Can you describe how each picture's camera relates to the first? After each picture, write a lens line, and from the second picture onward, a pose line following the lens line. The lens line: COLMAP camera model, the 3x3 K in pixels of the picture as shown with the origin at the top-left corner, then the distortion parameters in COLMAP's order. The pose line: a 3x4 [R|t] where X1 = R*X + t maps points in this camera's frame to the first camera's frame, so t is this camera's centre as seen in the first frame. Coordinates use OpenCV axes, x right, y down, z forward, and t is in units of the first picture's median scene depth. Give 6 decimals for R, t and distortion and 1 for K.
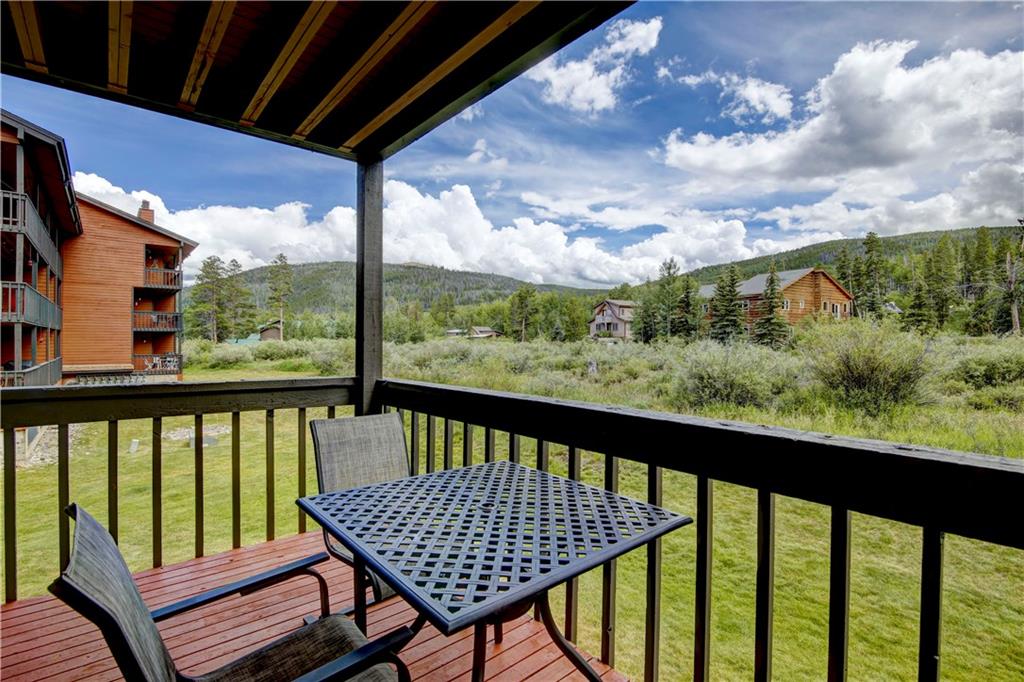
lens RADIAL K [[473.7, 0, 508.9], [0, 473.7, 339.5], [0, 0, 1]] dist [-0.017645, -0.000052]
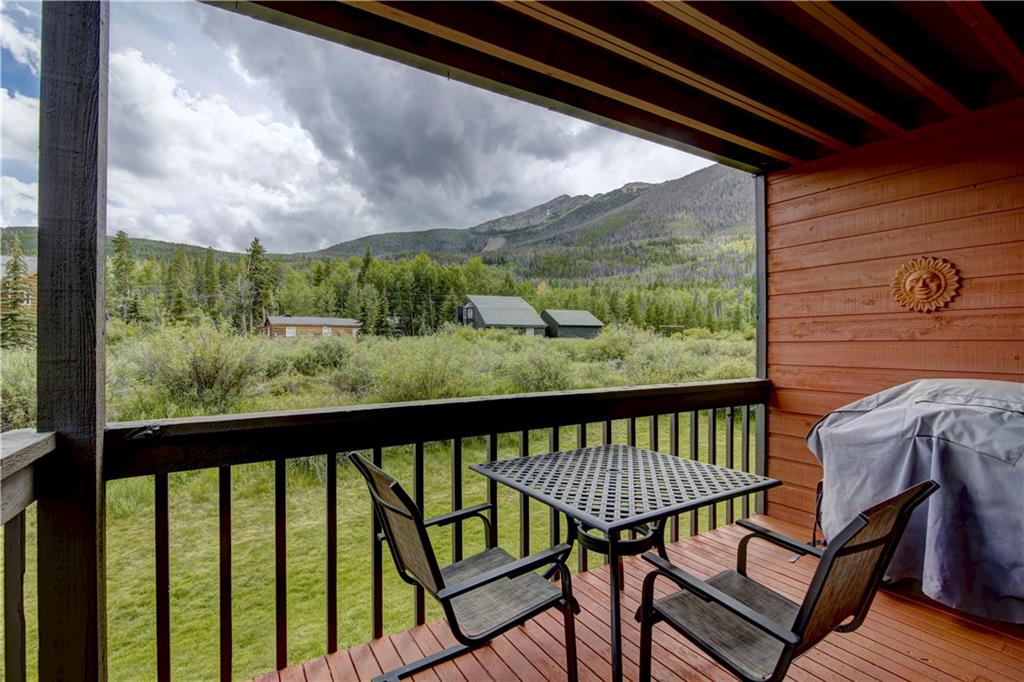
lens RADIAL K [[480.5, 0, 512.0], [0, 480.5, 341.0], [0, 0, 1]] dist [-0.015319, 0.000027]
pose [[0.161585, 0.002318, 0.986856, -0.084000], [-0.000343, 0.999997, -0.002293, 0.000204], [-0.986859, 0.000032, 0.161585, 0.060756]]
